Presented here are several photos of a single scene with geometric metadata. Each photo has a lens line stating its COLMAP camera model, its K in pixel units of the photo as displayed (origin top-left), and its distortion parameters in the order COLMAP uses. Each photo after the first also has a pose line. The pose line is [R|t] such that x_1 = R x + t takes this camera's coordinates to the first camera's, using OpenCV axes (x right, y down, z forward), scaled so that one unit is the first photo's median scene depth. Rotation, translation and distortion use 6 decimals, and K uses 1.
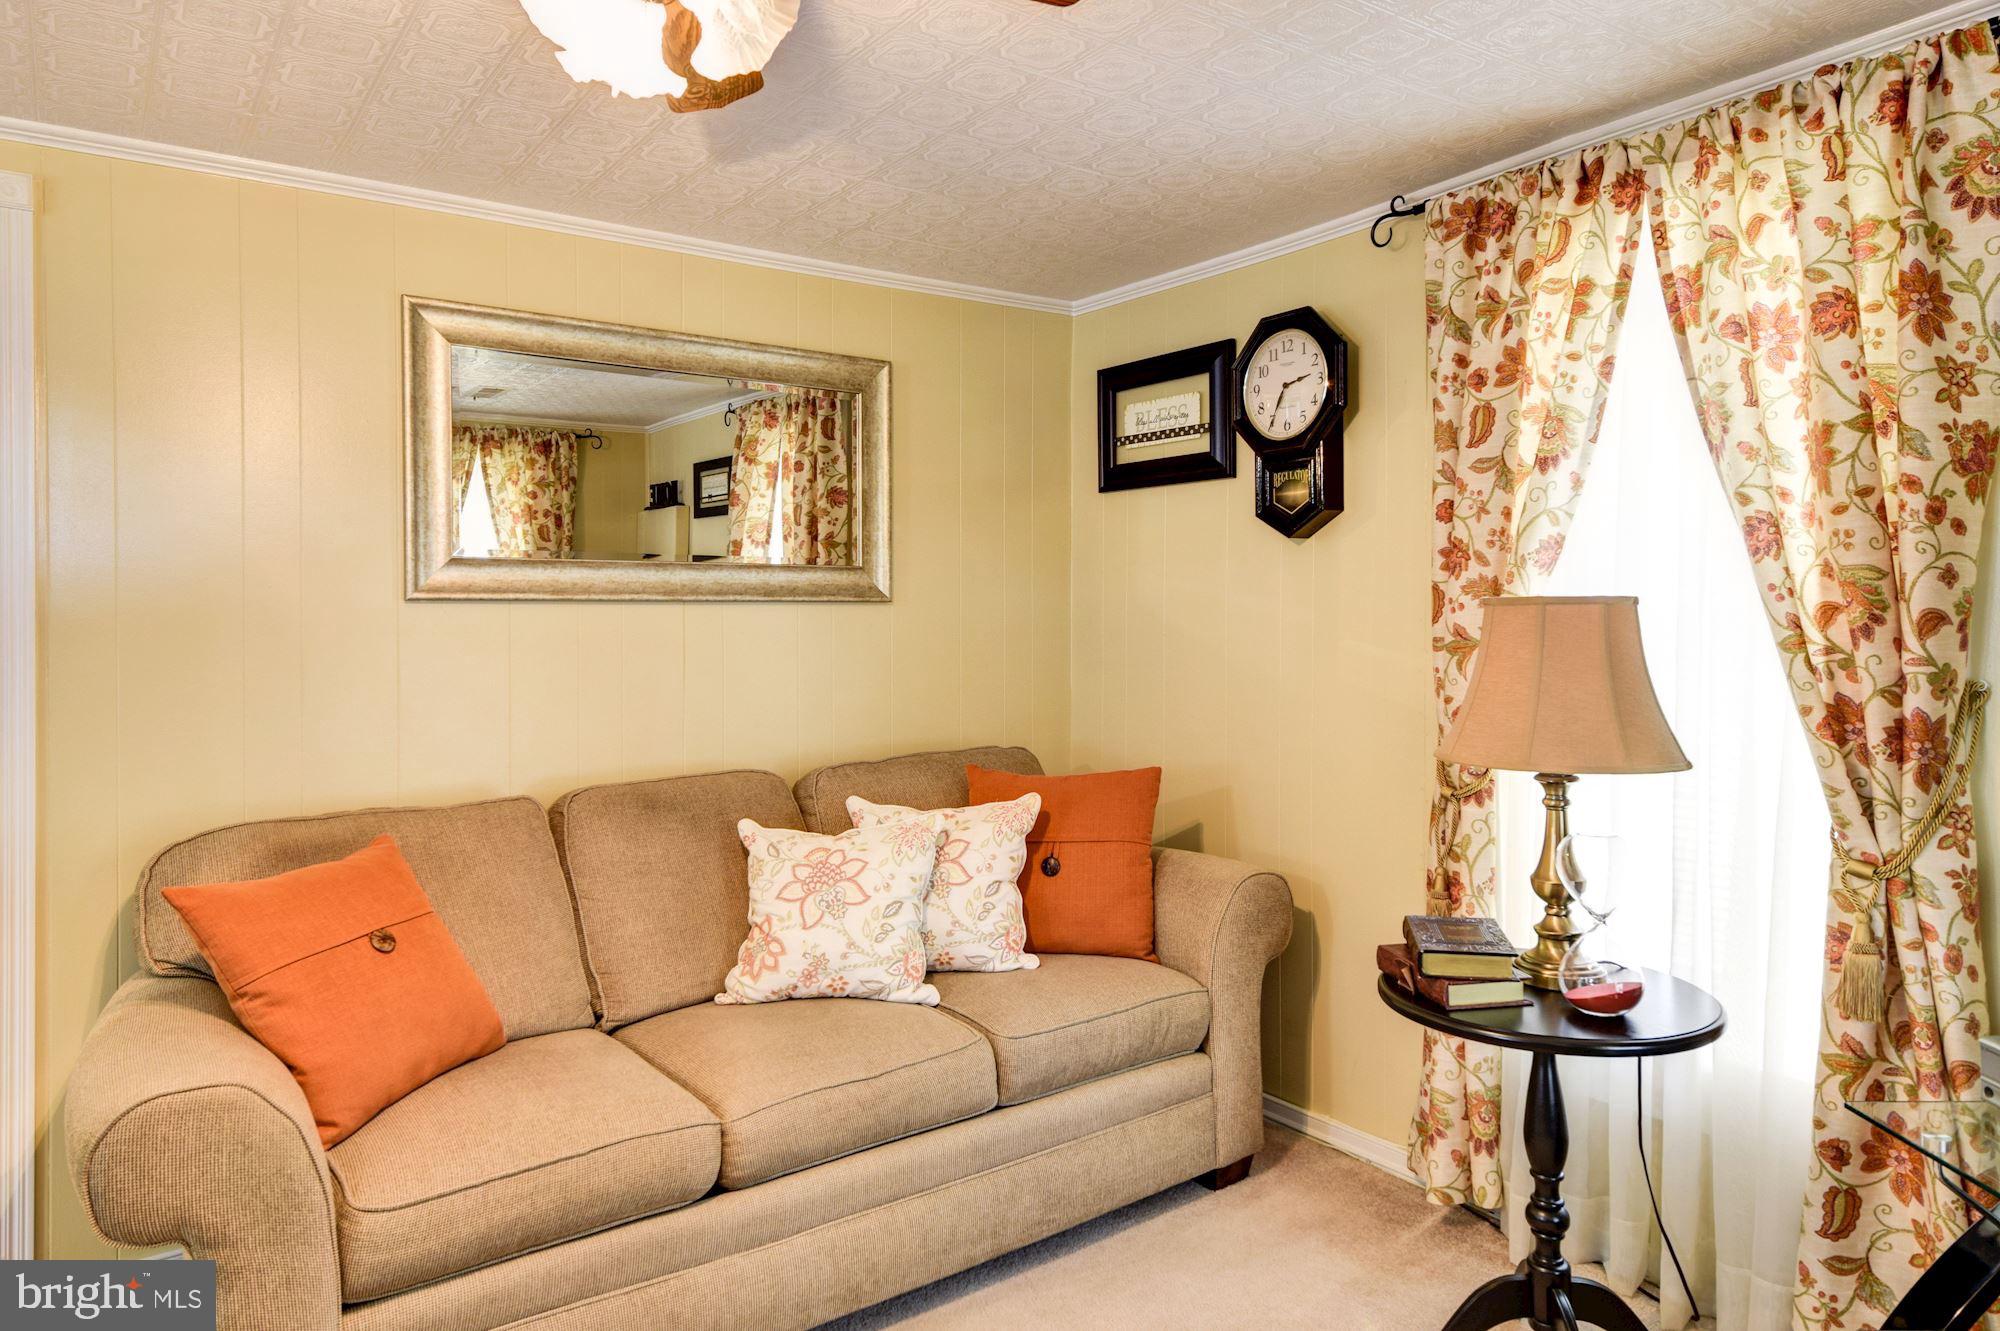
lens RADIAL K [[1240.4, 0, 999.0], [0, 1240.4, 630.5], [0, 0, 1]] dist [0.006852, 0.002252]
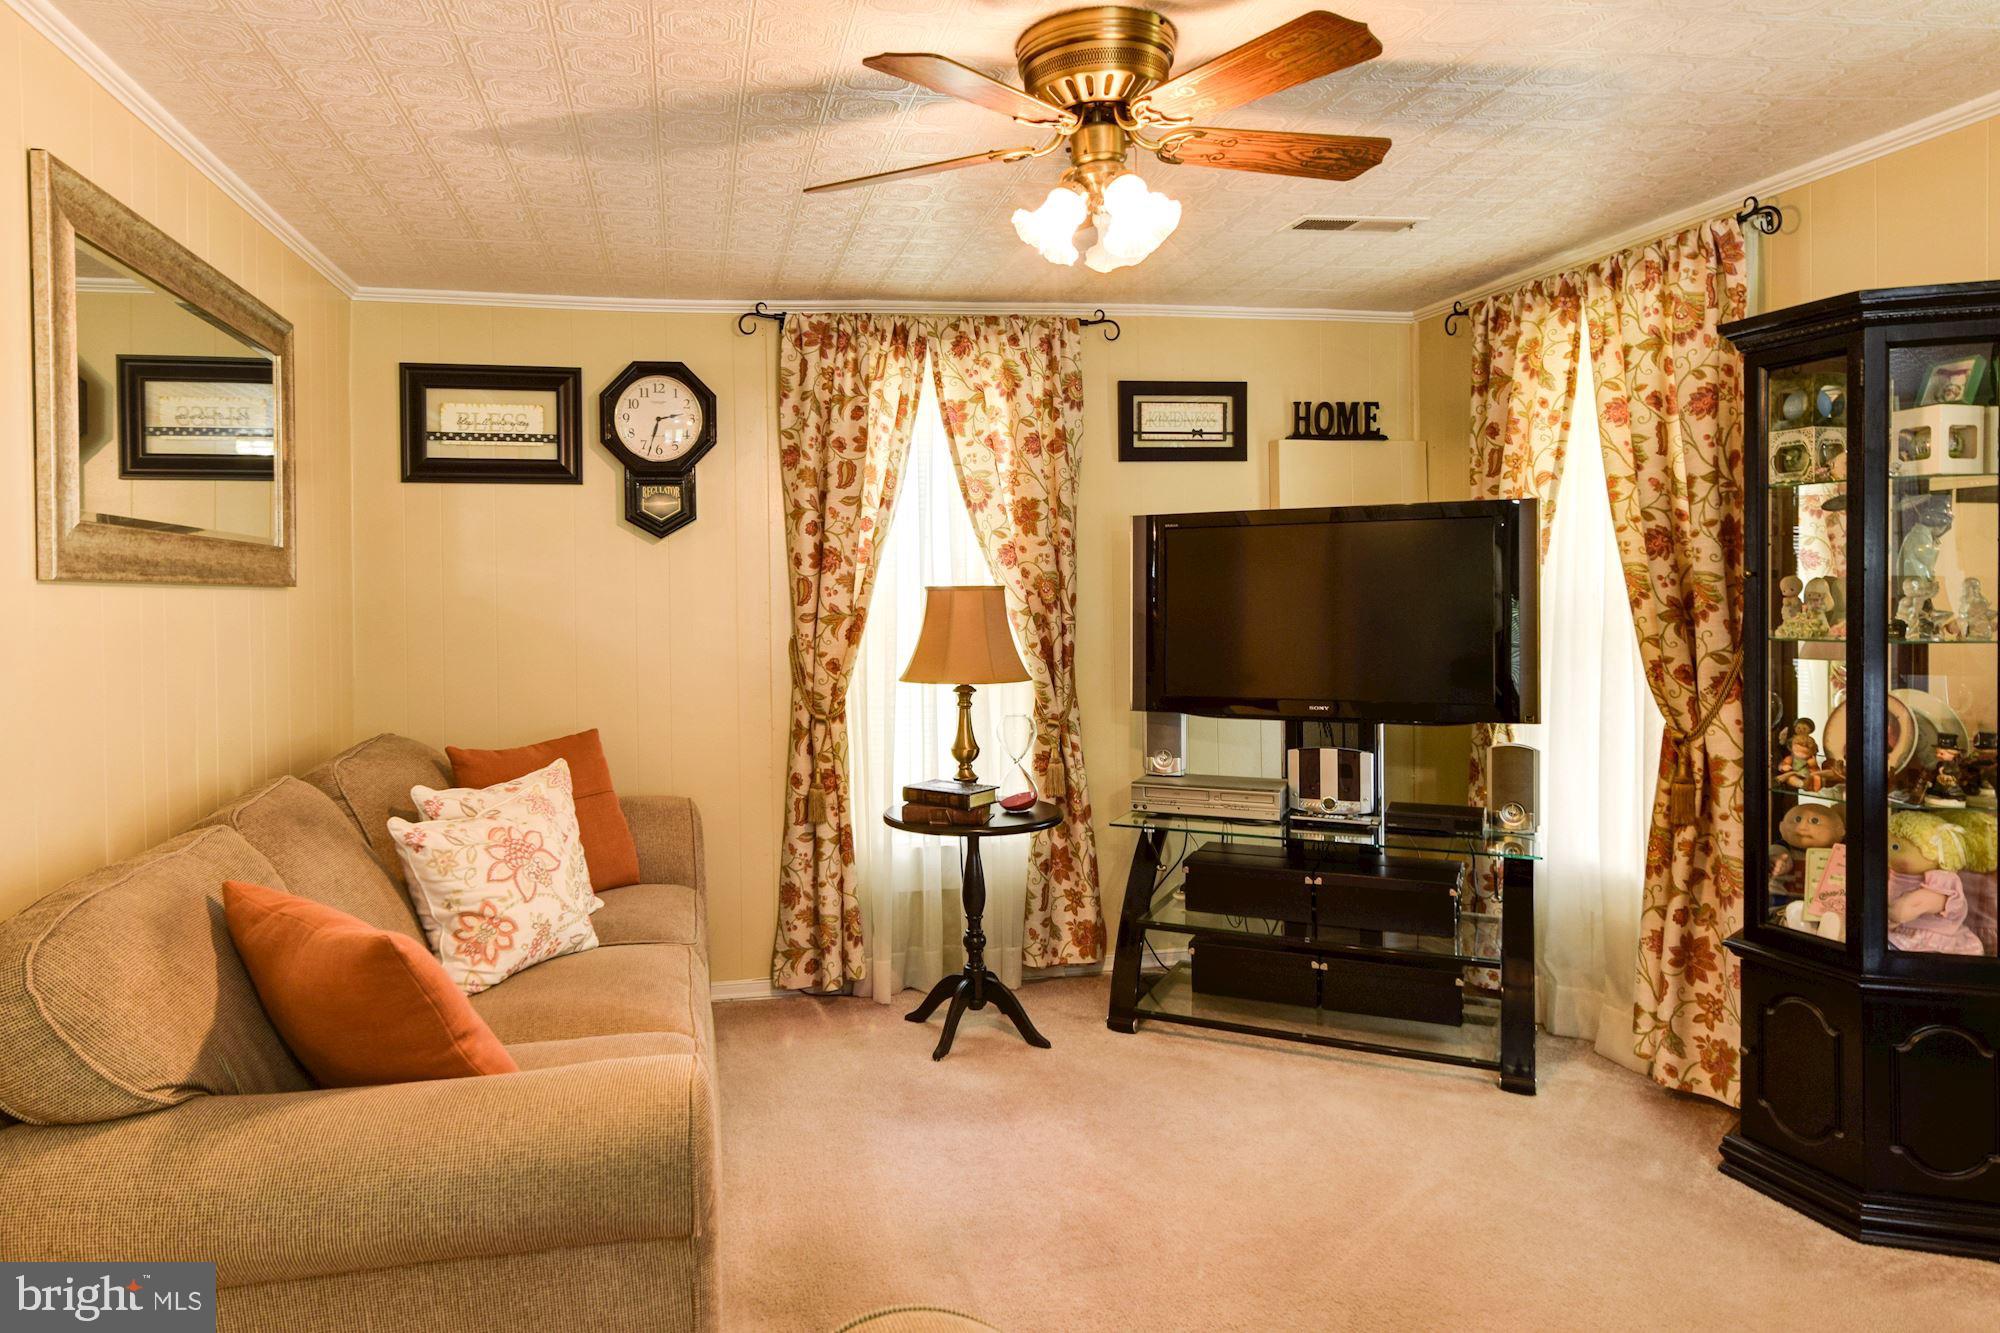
lens RADIAL K [[1237.4, 0, 892.9], [0, 1237.4, 610.8], [0, 0, 1]] dist [0.005641, 0.000312]
pose [[0.443936, -0.011612, 0.895983, -1.009026], [0.018607, 0.999820, 0.003739, -0.001174], [-0.895865, 0.015012, 0.444072, 0.280535]]
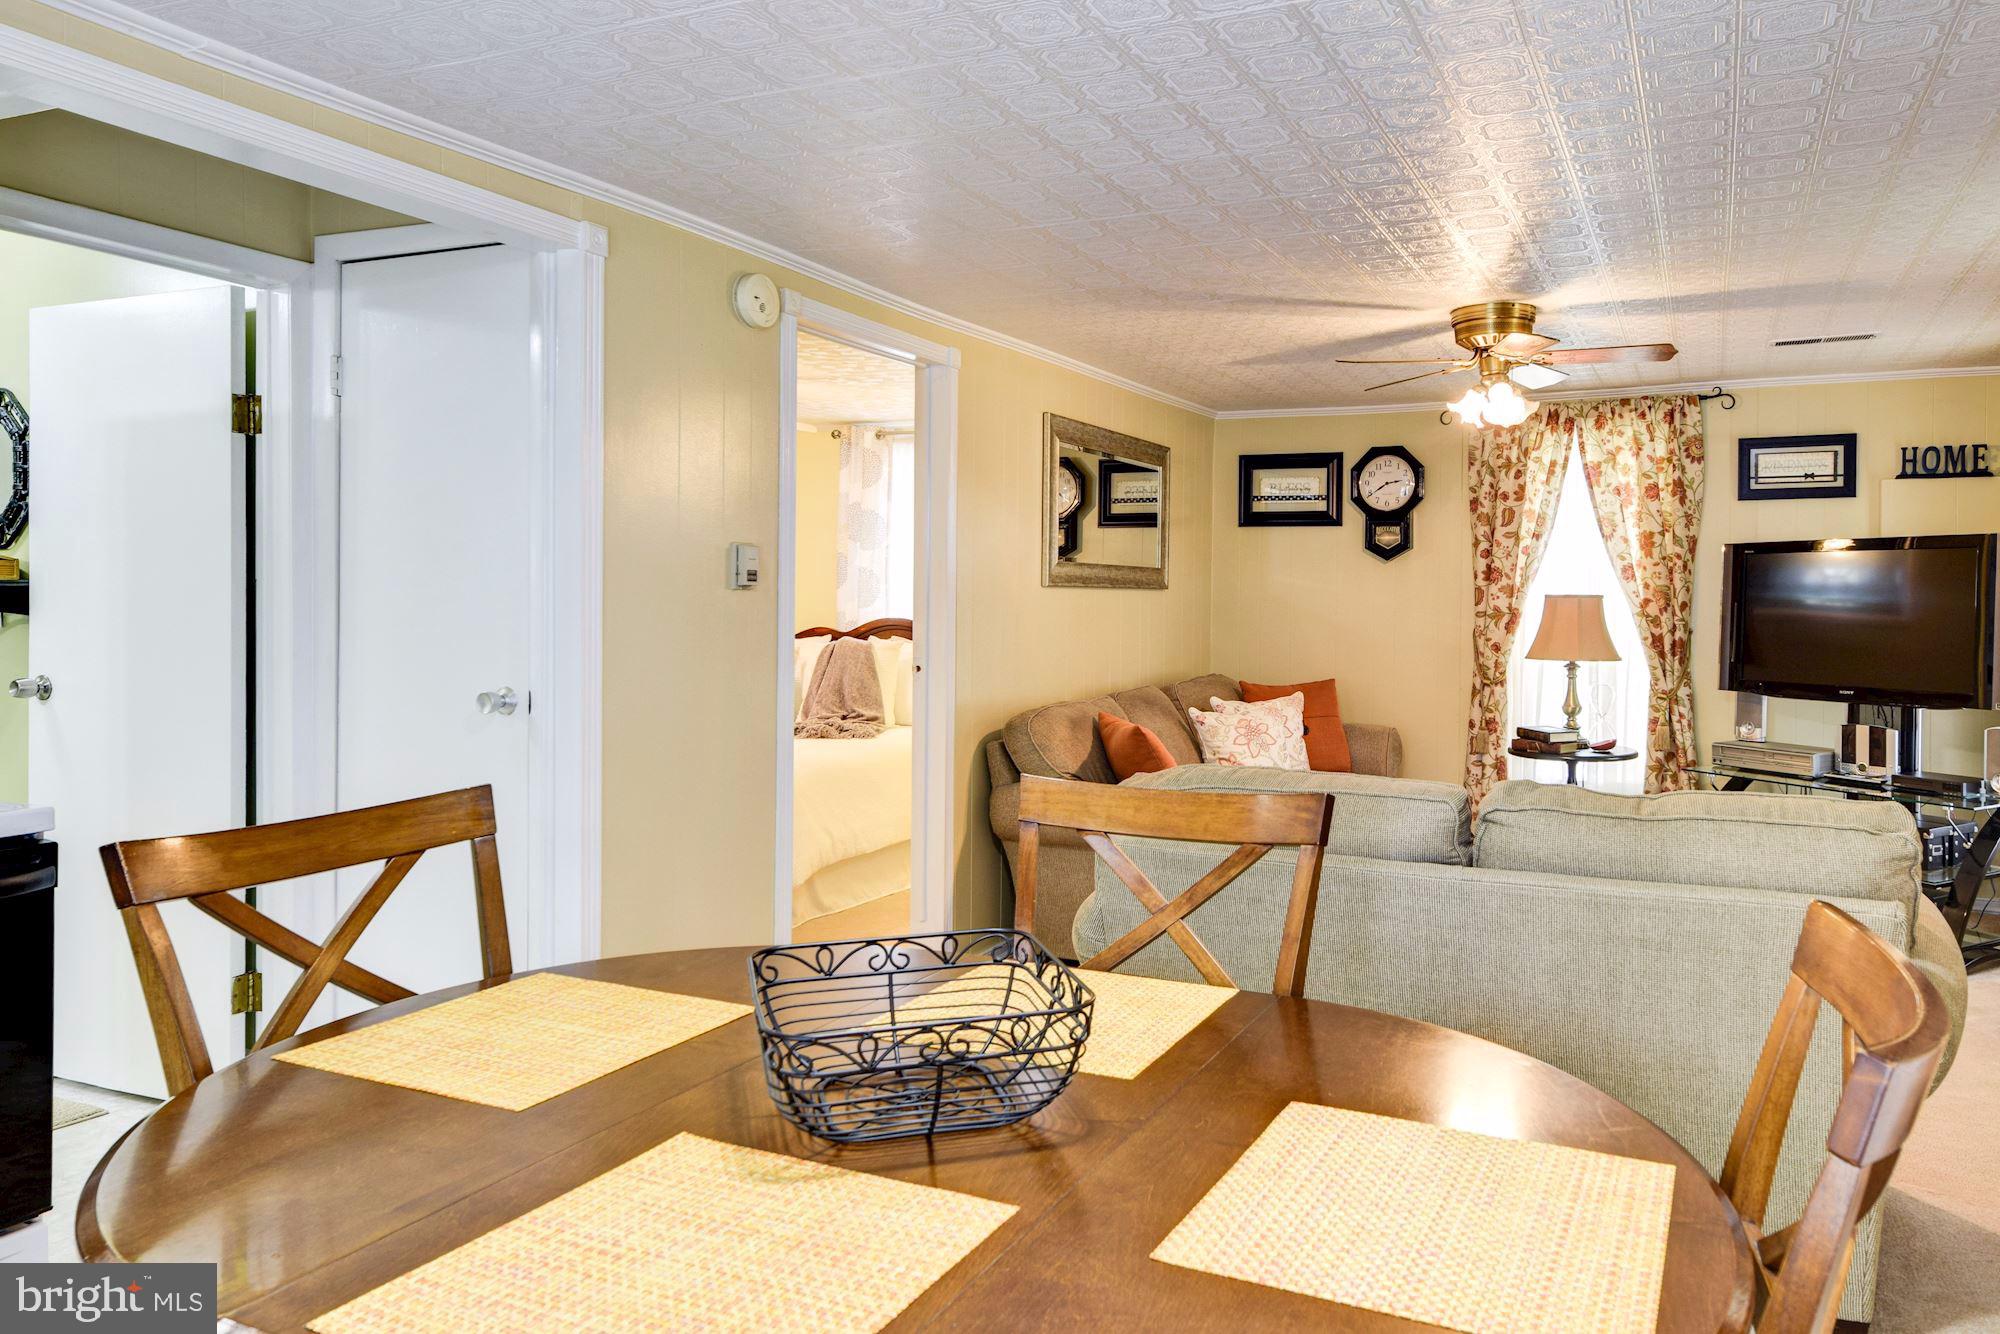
lens RADIAL K [[1308.8, 0, 1144.5], [0, 1308.8, 609.5], [0, 0, 1]] dist [0.001196, -0.000559]
pose [[0.859190, 0.006376, 0.511617, -1.459045], [-0.006221, 0.999979, -0.002014, 0.011707], [-0.511619, -0.001452, 0.859211, -0.739194]]
